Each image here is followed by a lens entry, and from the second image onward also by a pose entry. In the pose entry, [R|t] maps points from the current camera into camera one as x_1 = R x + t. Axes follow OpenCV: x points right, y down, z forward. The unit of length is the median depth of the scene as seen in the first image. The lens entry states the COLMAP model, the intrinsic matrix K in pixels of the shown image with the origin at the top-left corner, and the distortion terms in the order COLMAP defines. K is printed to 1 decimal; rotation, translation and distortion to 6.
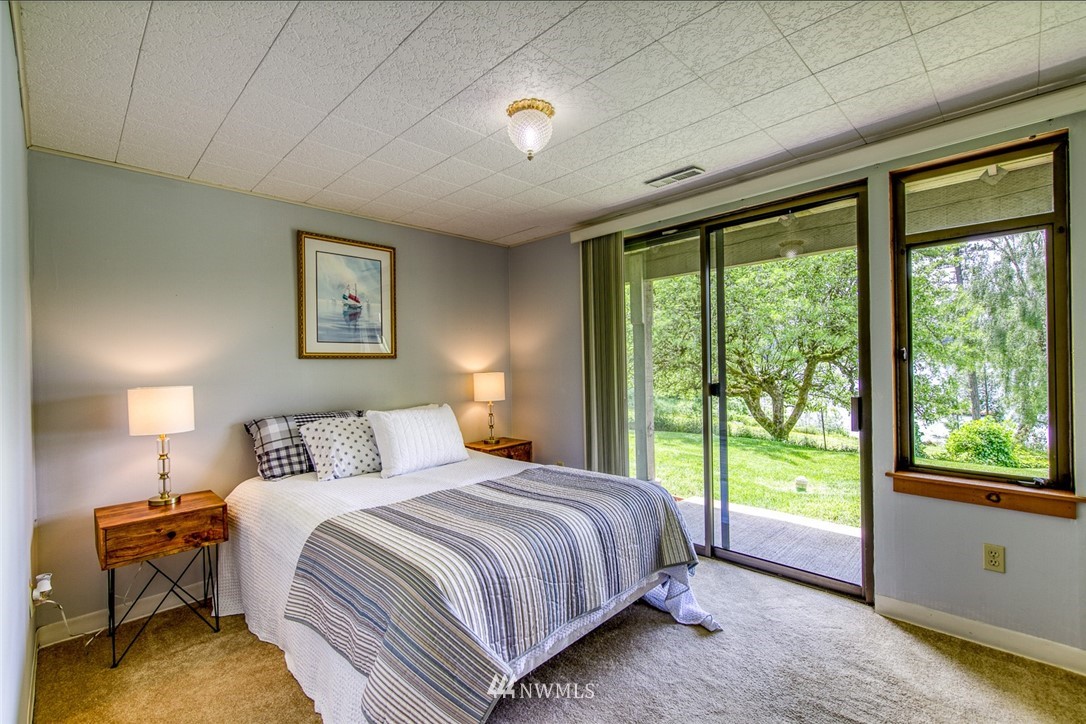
lens RADIAL K [[484.0, 0, 537.9], [0, 484.0, 364.8], [0, 0, 1]] dist [0.010069, -0.001967]
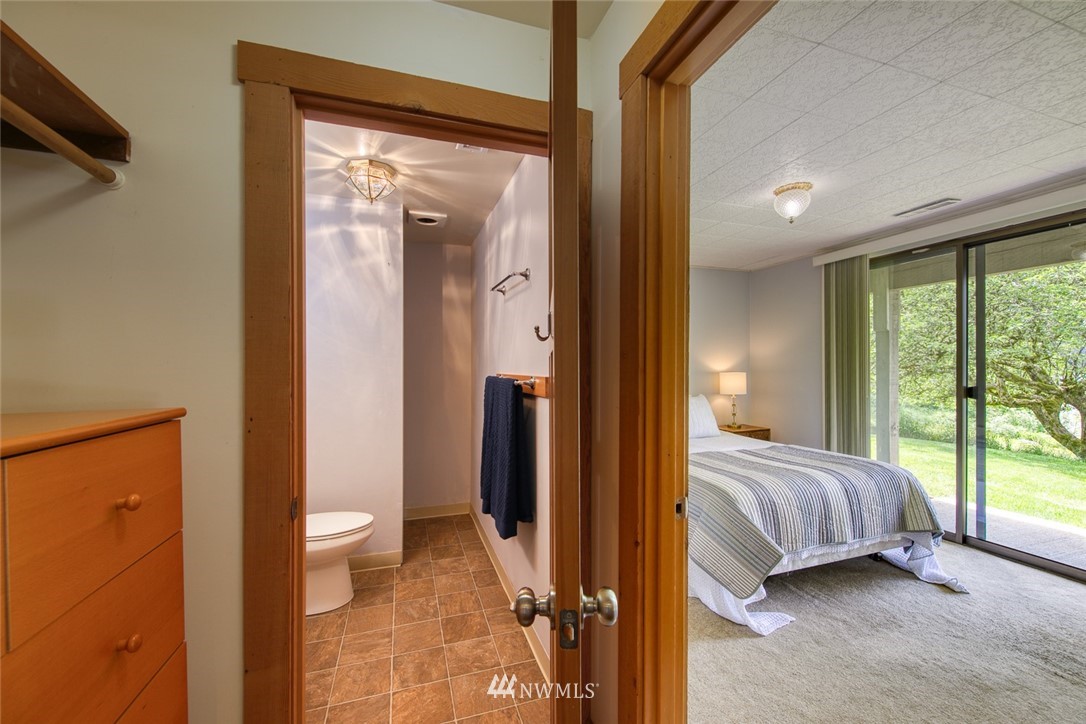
lens RADIAL K [[407.2, 0, 544.1], [0, 407.2, 365.7], [0, 0, 1]] dist [0.003484, -0.002128]
pose [[0.885494, 0.017942, -0.464303, -0.064500], [-0.017241, 0.999835, 0.005756, 0.001763], [0.464330, 0.002908, 0.885658, -0.269047]]
